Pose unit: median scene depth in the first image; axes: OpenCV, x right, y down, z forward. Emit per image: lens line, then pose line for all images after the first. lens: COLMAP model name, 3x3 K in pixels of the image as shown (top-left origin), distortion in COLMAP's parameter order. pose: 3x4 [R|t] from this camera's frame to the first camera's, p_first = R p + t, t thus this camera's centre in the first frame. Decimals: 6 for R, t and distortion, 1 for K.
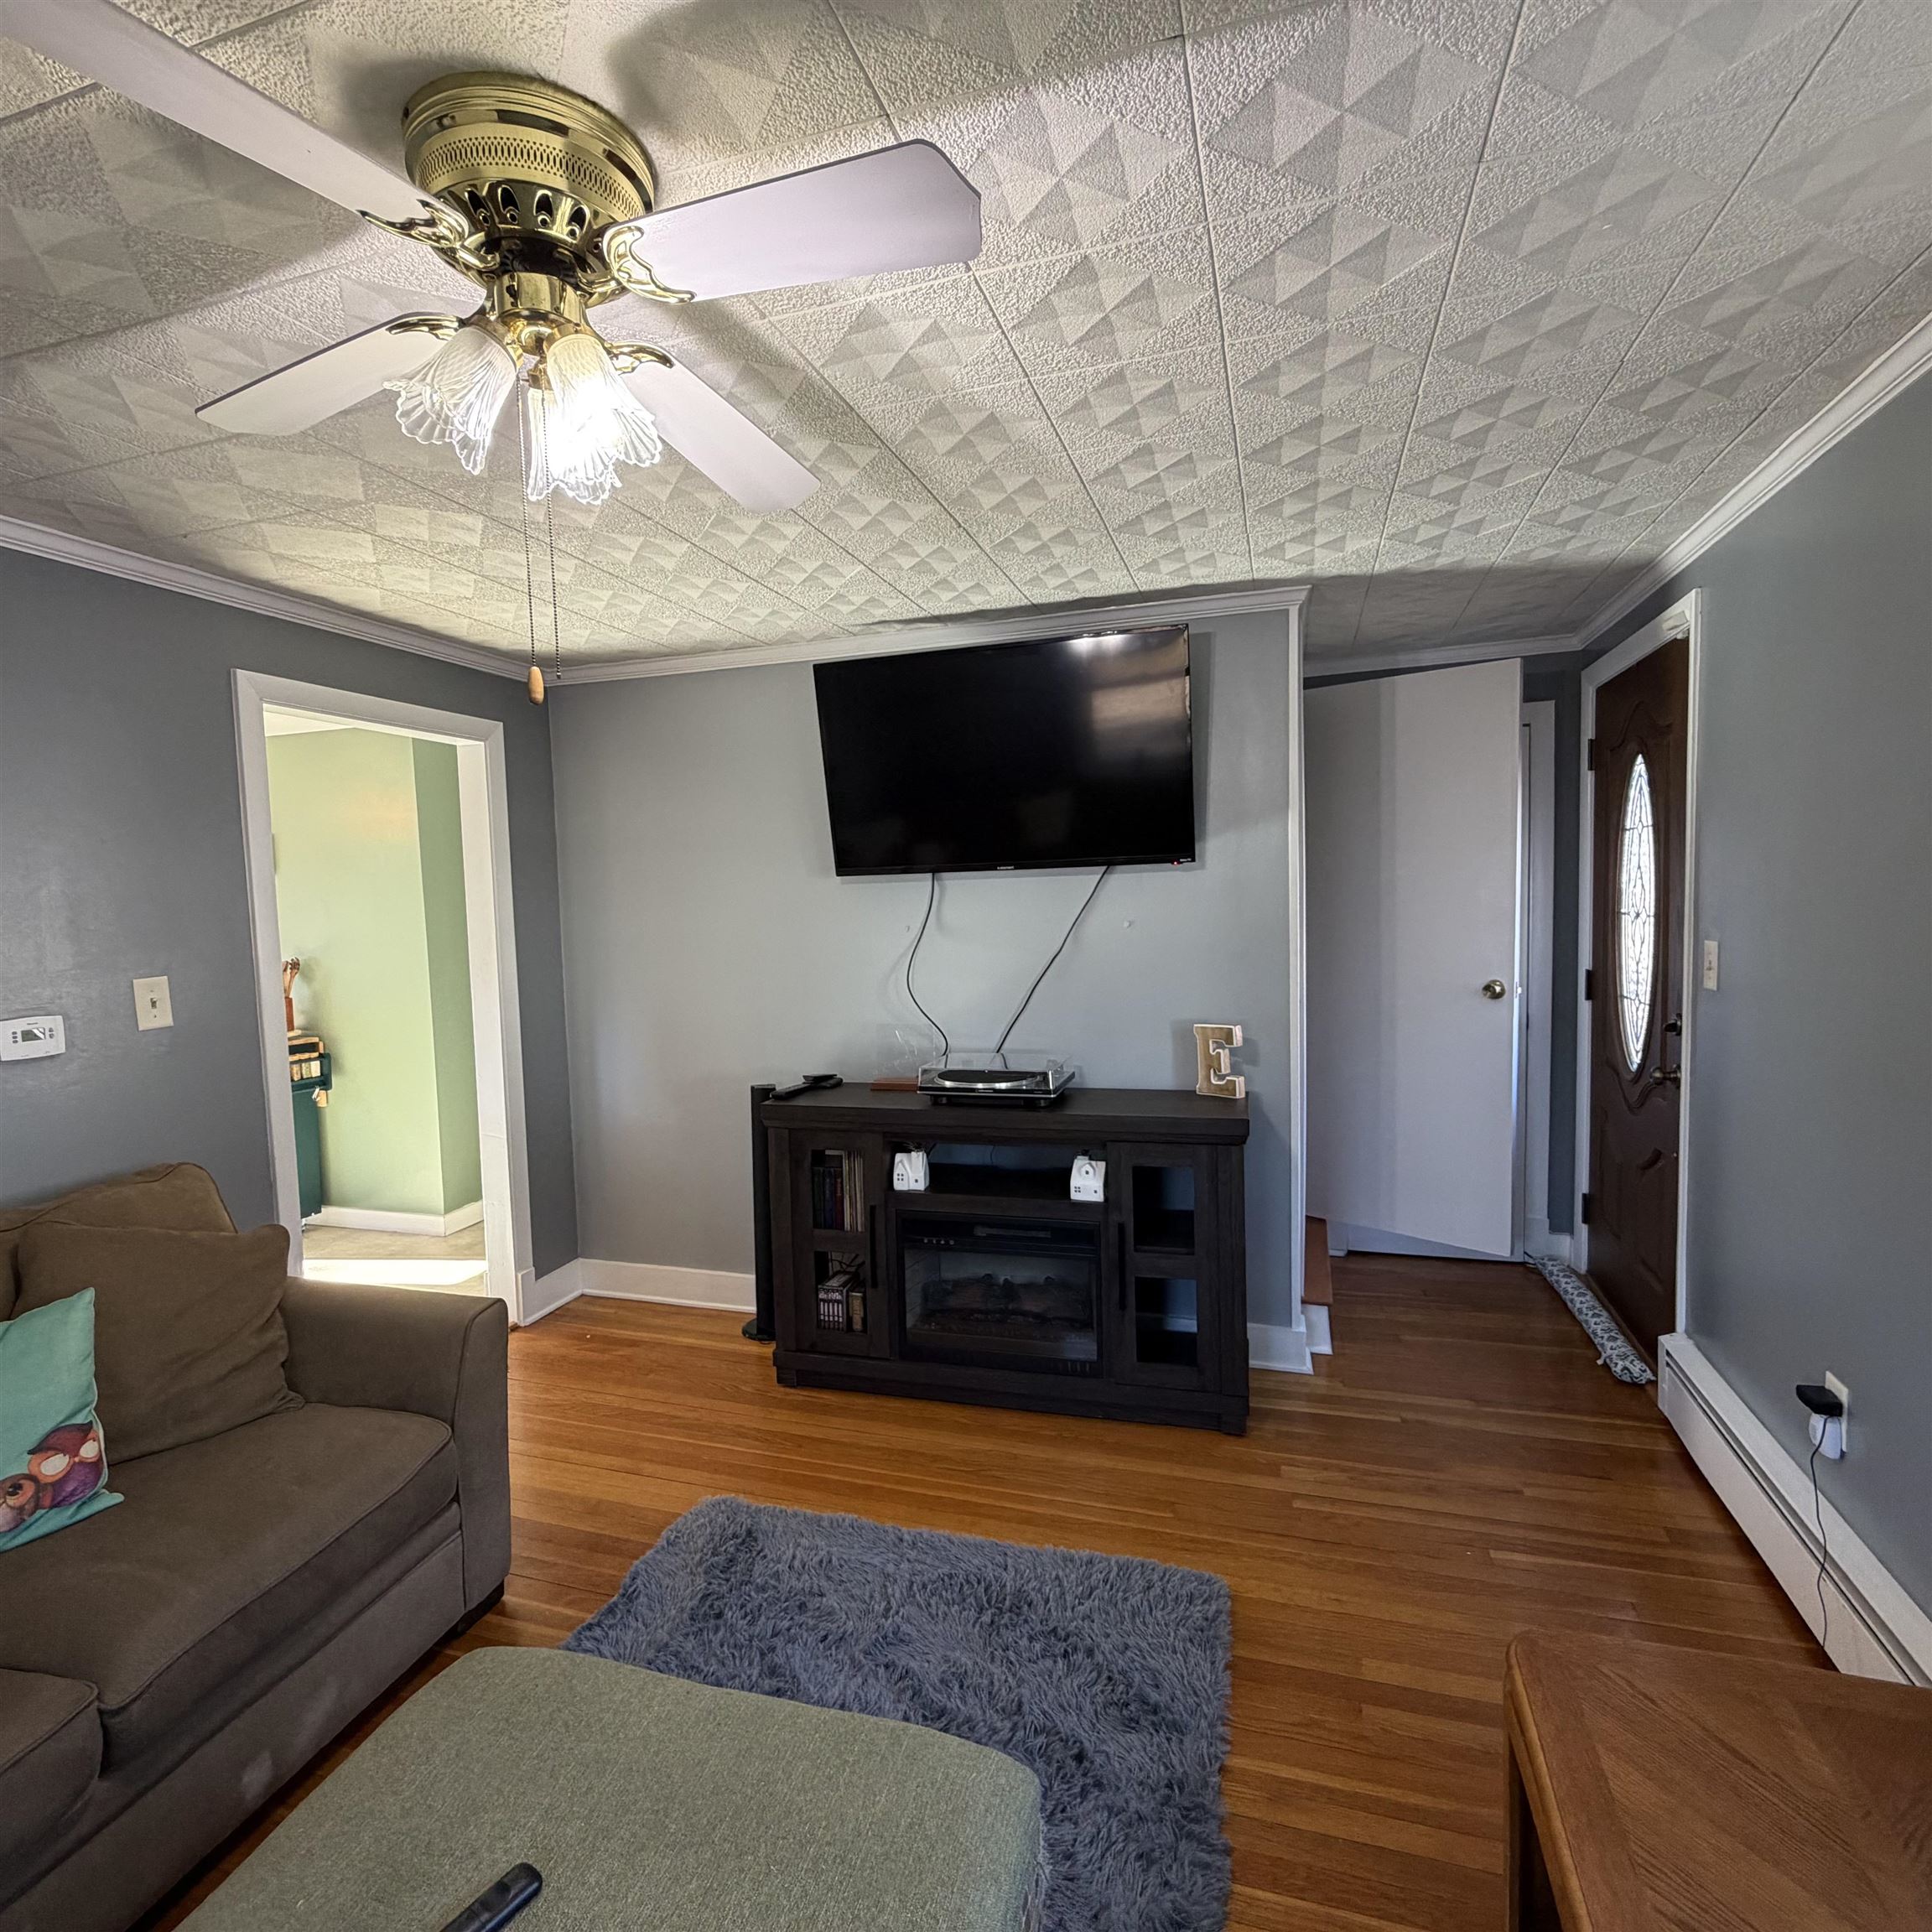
lens RADIAL K [[1026.7, 0, 957.4], [0, 1026.7, 961.3], [0, 0, 1]] dist [0.000991, 0.000968]
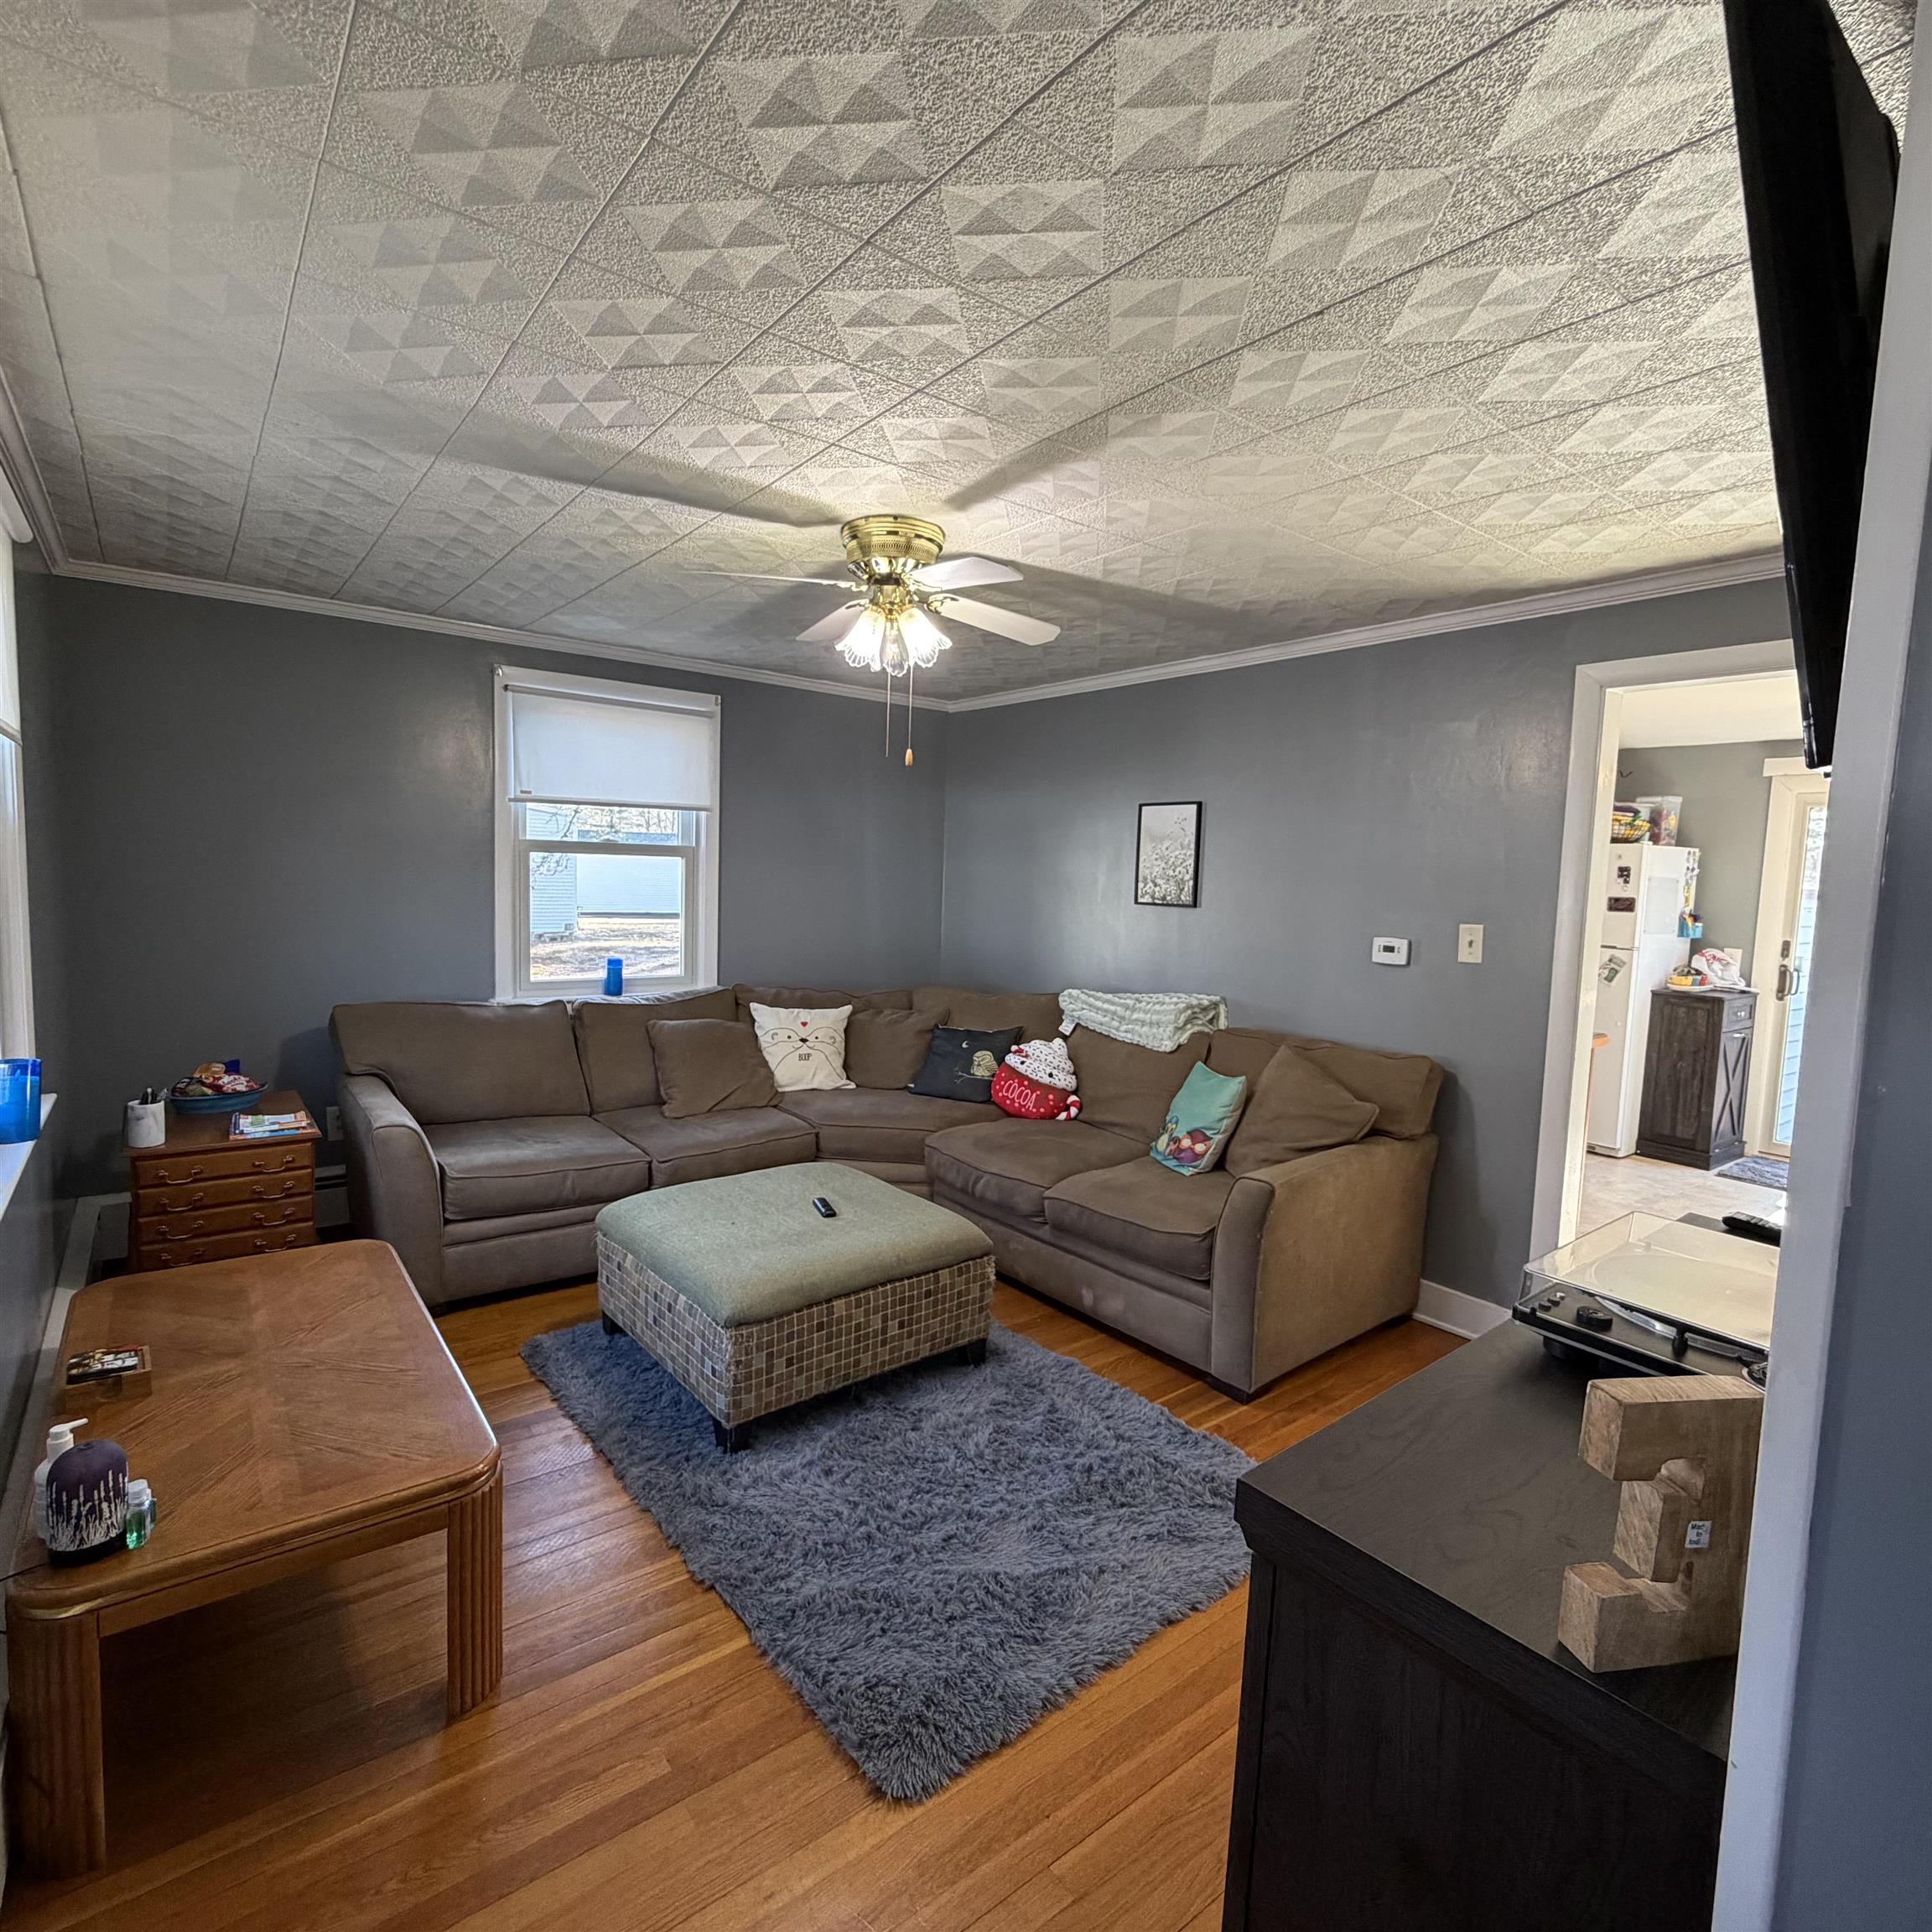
lens RADIAL K [[1026.7, 0, 957.4], [0, 1026.7, 961.3], [0, 0, 1]] dist [0.000991, 0.000968]
pose [[-0.570271, 0.082516, -0.817301, 0.936058], [-0.071466, 0.986186, 0.149432, -0.119369], [0.818342, 0.143626, -0.556497, 1.619168]]
